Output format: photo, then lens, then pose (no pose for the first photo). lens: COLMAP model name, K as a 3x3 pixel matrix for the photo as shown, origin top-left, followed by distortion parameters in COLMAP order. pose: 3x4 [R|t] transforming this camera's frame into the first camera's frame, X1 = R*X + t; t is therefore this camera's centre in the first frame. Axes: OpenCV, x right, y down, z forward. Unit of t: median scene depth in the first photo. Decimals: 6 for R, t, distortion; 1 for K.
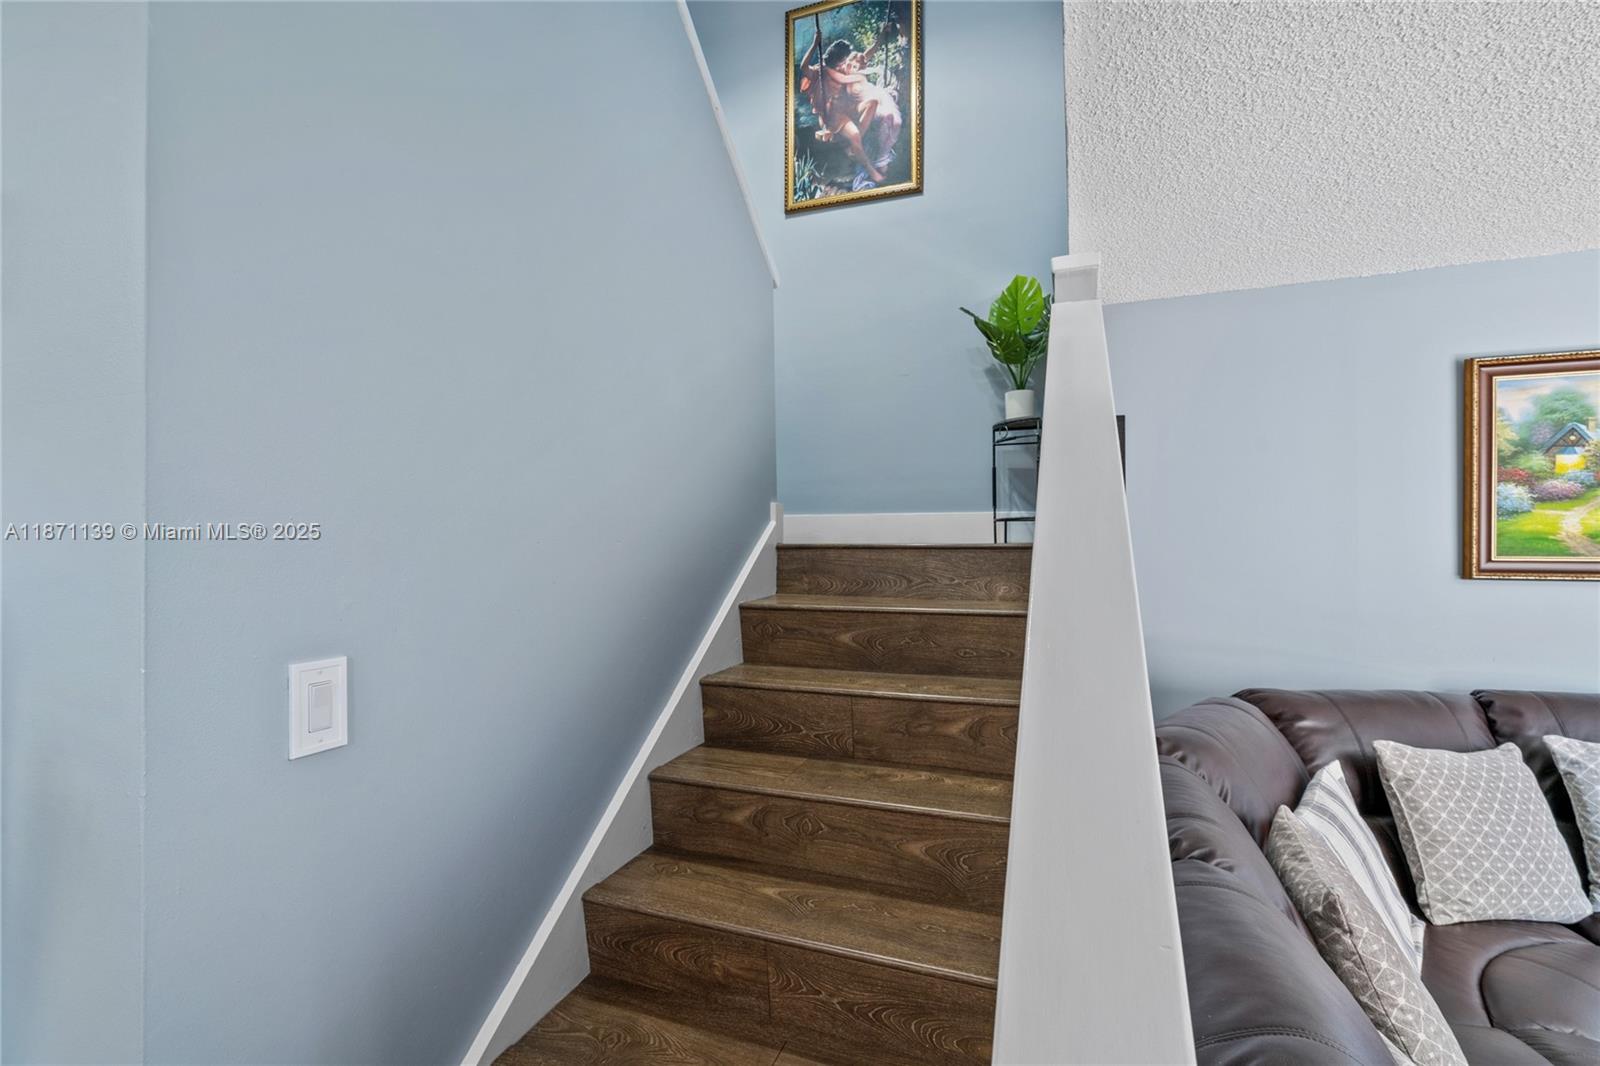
lens RADIAL K [[726.9, 0, 797.3], [0, 726.9, 539.5], [0, 0, 1]] dist [-0.008529, 0.003200]
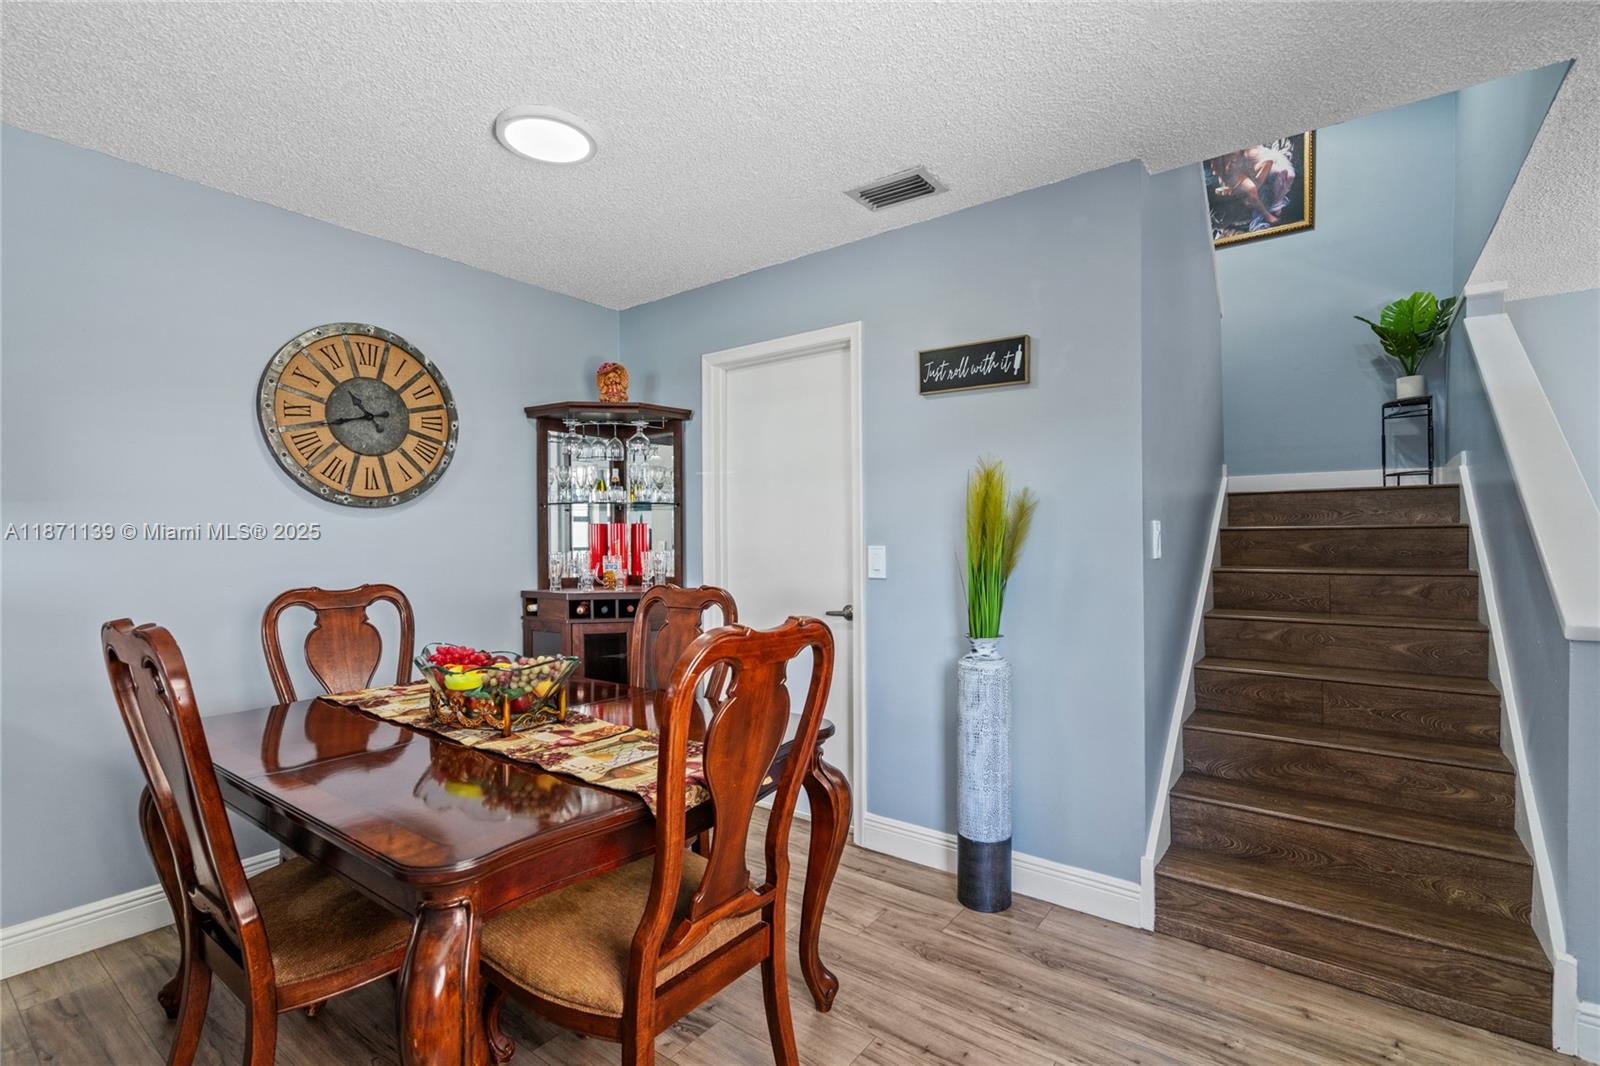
lens RADIAL K [[726.9, 0, 797.5], [0, 726.9, 546.9], [0, 0, 1]] dist [-0.008529, 0.003200]
pose [[0.961428, -0.002847, -0.275041, -0.390620], [0.008832, 0.999750, 0.020525, 0.066631], [0.274914, -0.022162, 0.961213, -0.560168]]
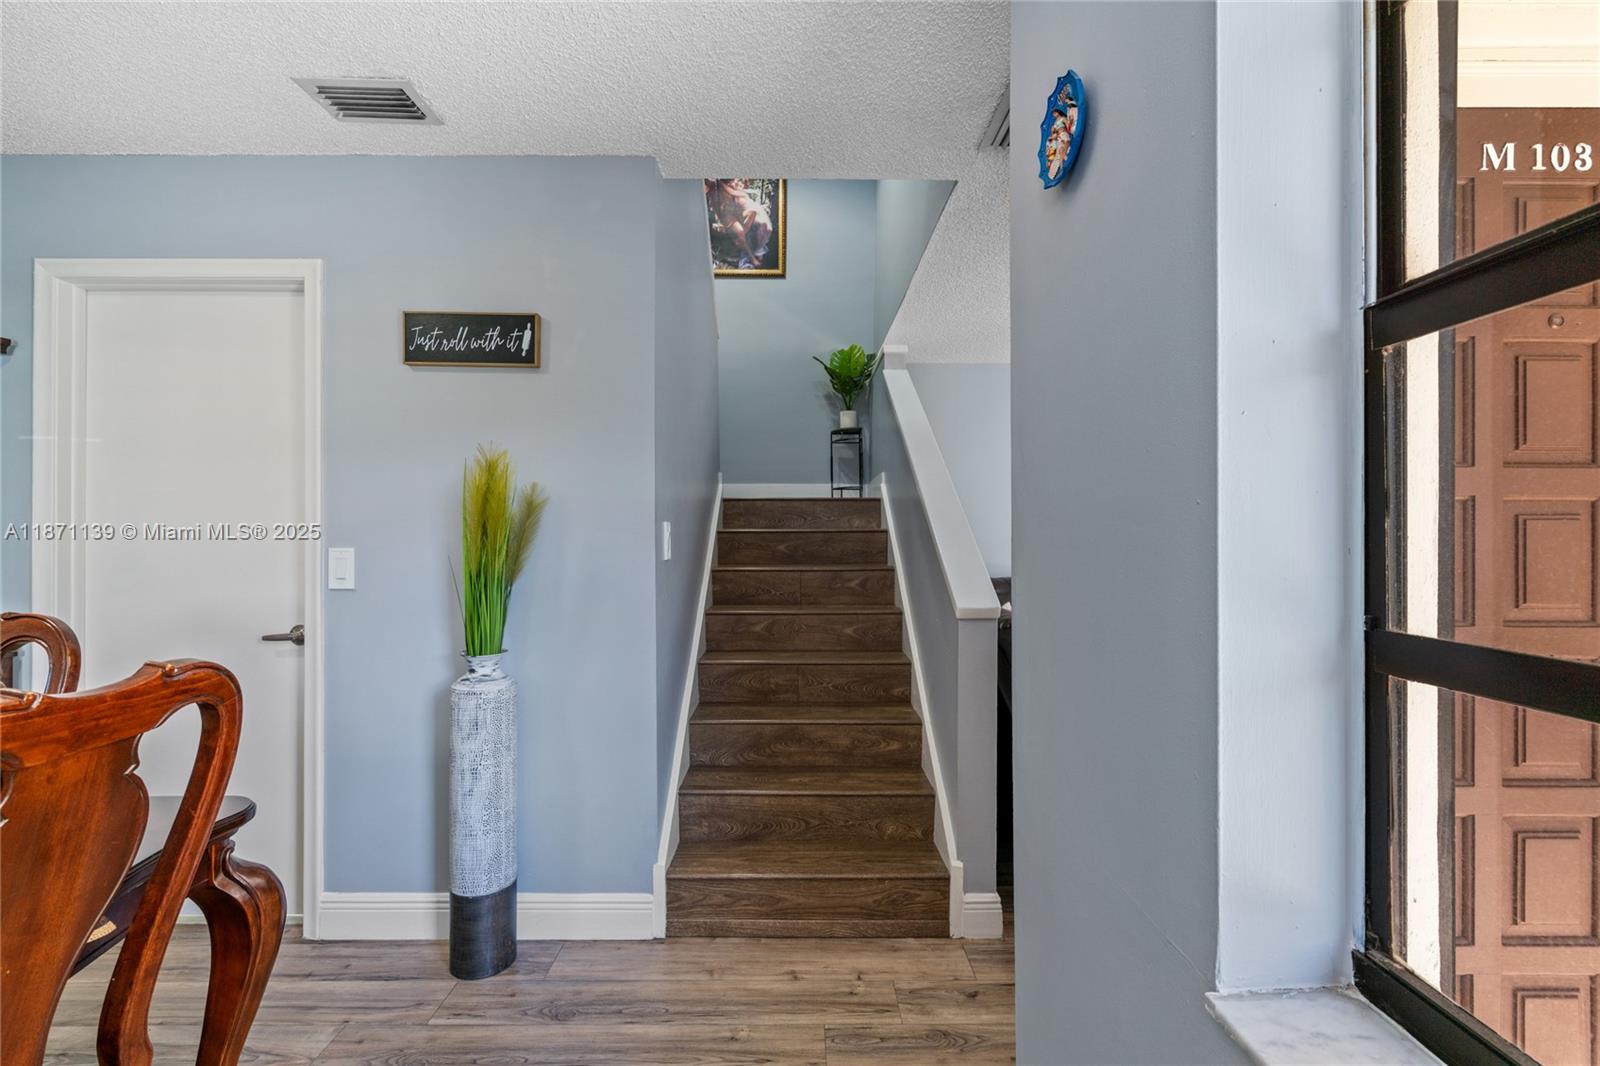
lens RADIAL K [[726.9, 0, 807.5], [0, 726.9, 529.7], [0, 0, 1]] dist [-0.008529, 0.003200]
pose [[0.927253, 0.002920, 0.374425, -0.386974], [-0.002369, 0.999995, -0.001932, 0.067174], [-0.374429, 0.000905, 0.927255, -0.485854]]
